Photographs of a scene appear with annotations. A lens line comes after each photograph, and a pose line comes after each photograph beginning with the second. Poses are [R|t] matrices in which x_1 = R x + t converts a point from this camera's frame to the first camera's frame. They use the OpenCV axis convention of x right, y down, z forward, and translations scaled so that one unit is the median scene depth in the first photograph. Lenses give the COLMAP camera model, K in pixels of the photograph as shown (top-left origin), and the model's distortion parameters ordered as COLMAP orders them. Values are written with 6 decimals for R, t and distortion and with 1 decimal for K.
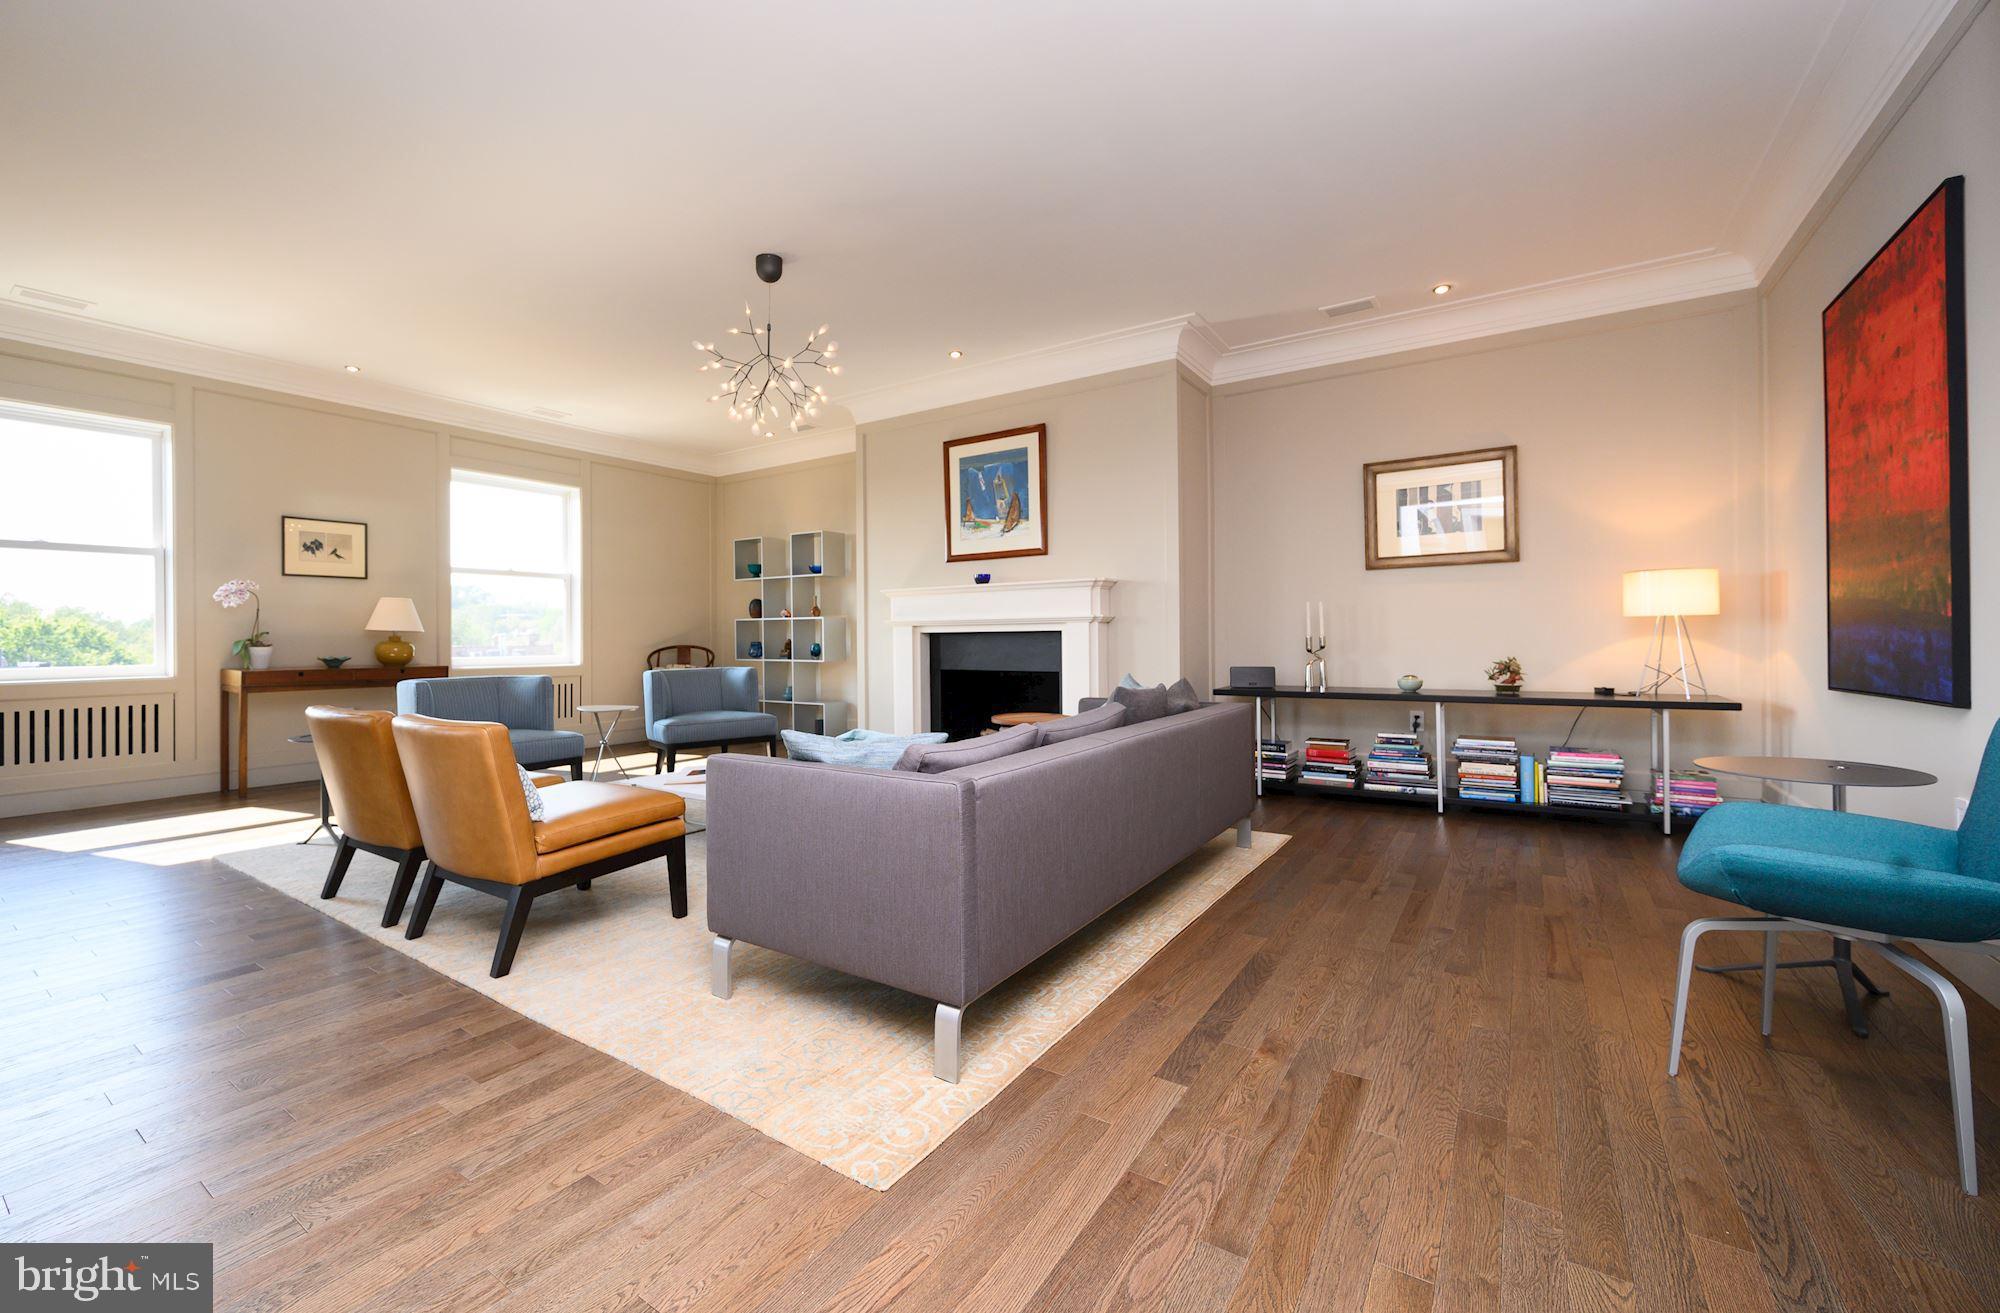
lens RADIAL K [[795.1, 0, 961.4], [0, 795.1, 635.4], [0, 0, 1]] dist [-0.000192, -0.000067]
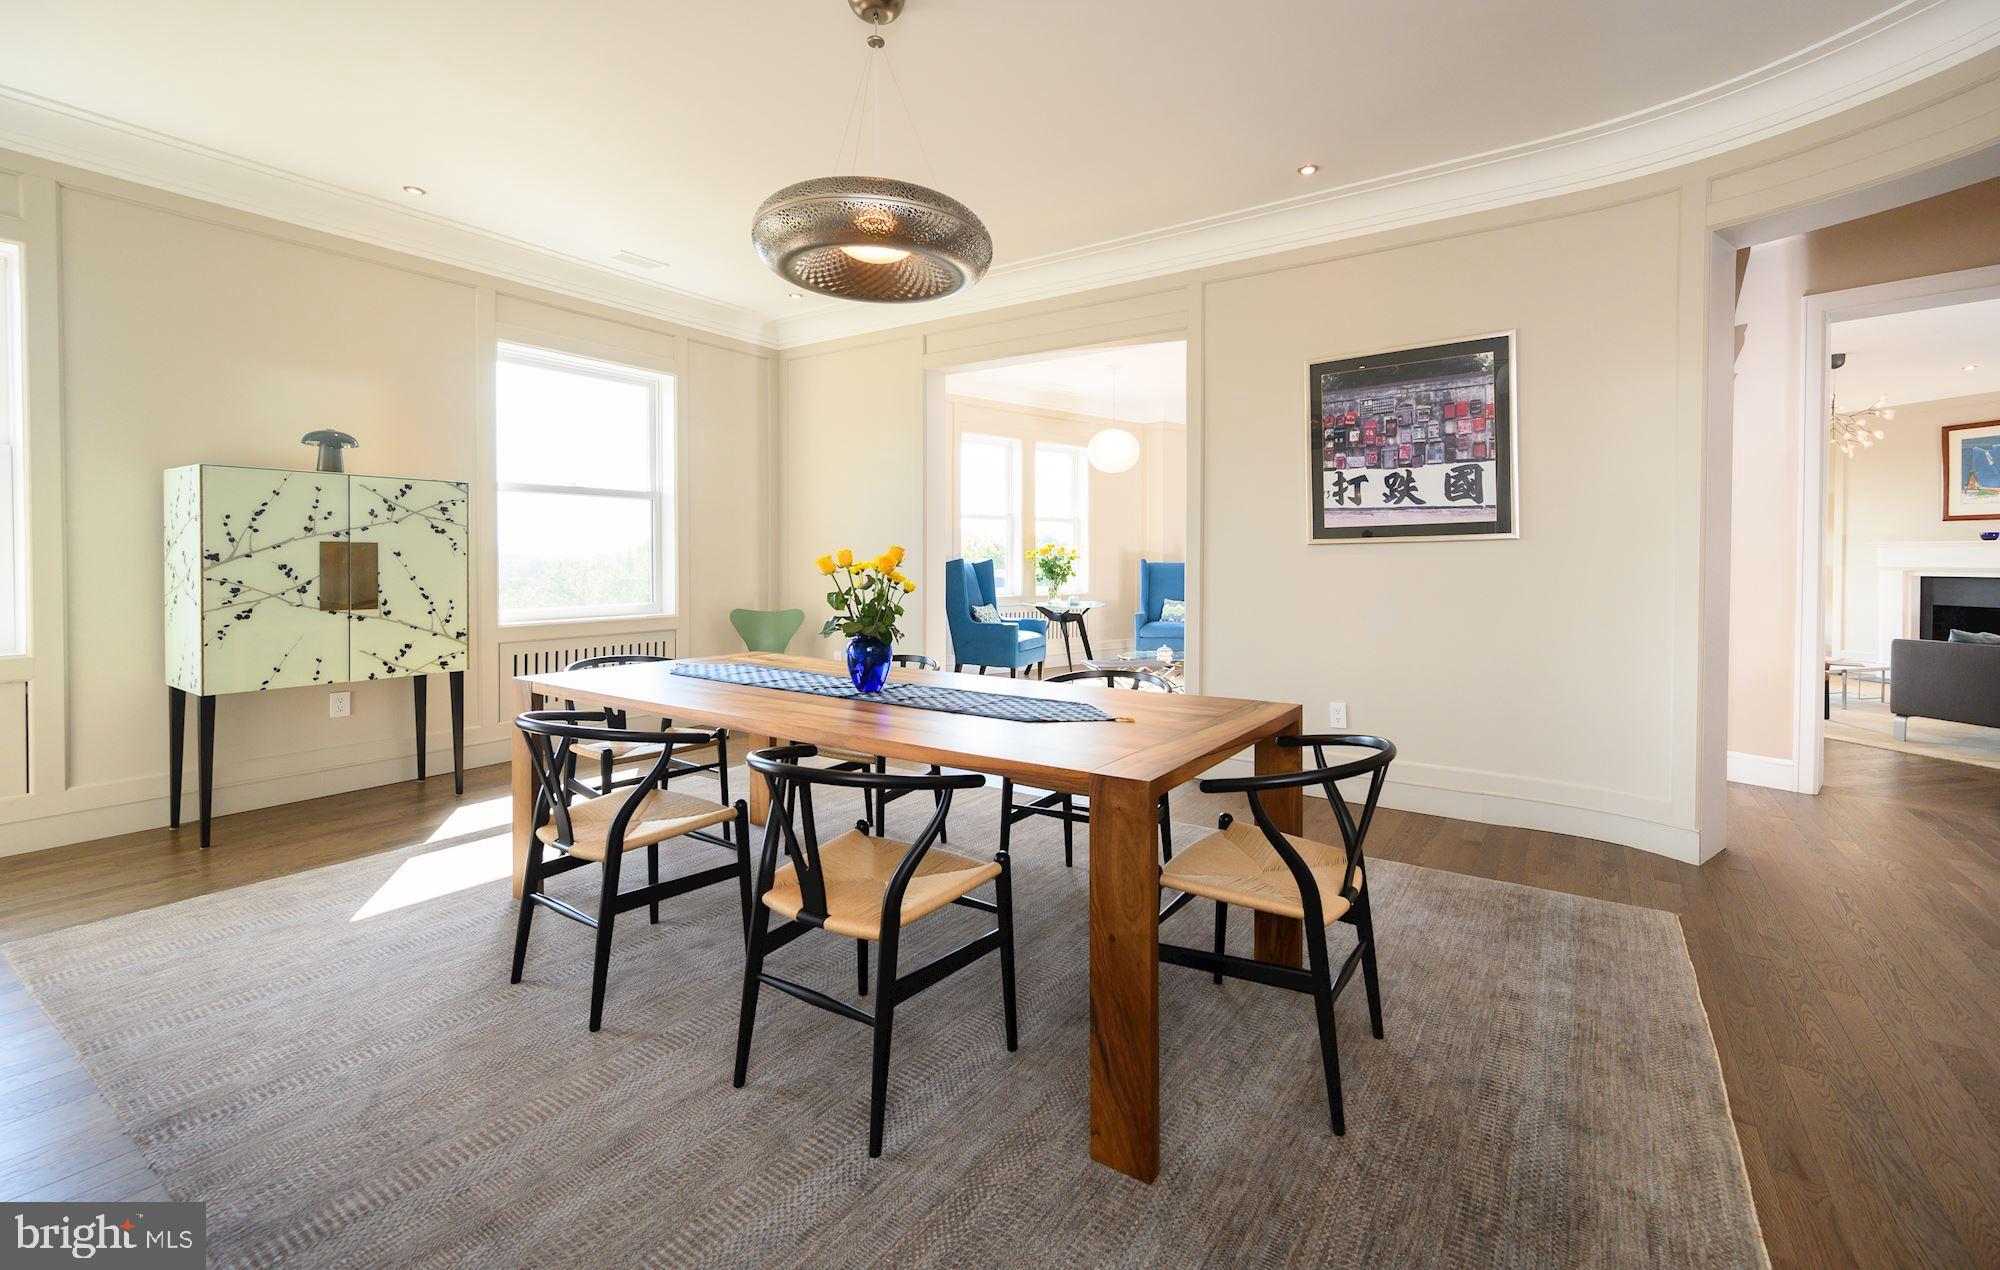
lens RADIAL K [[832.5, 0, 1037.4], [0, 832.5, 567.7], [0, 0, 1]] dist [0.000941, 0.000066]
pose [[0.752440, 0.021022, -0.658325, -0.244771], [-0.006704, 0.999683, 0.024259, -0.042627], [0.658627, -0.013840, 0.752343, -1.028700]]
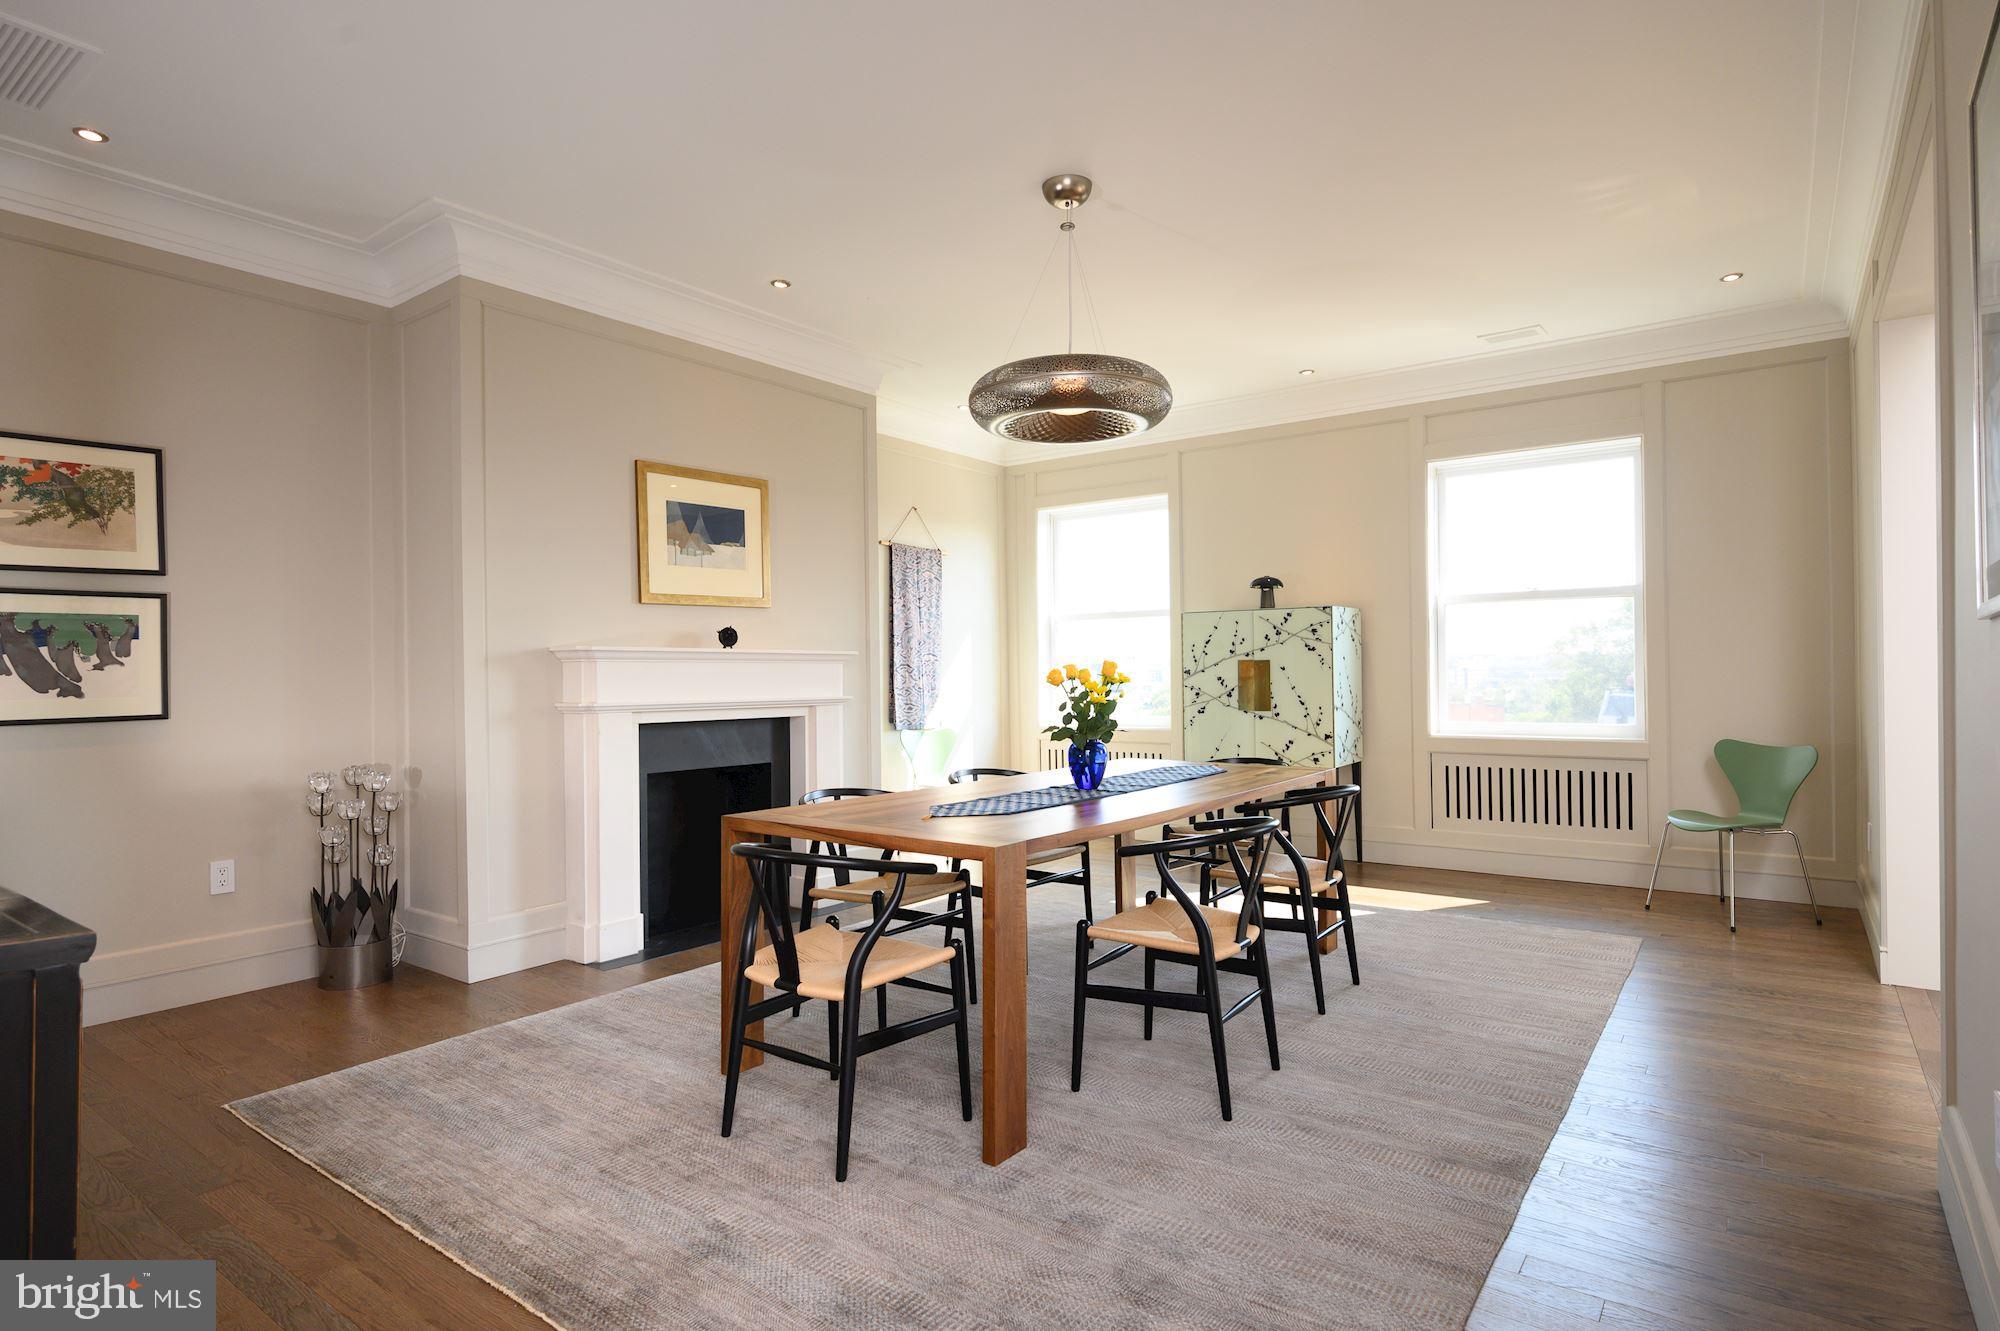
lens RADIAL K [[1047.4, 0, 1010.8], [0, 1047.4, 669.3], [0, 0, 1]] dist [0.004186, 0.000174]
pose [[-0.696056, 0.014838, -0.717834, -0.107138], [0.022176, 0.999754, -0.000837, -0.038102], [0.717645, -0.016501, -0.696214, -0.287223]]
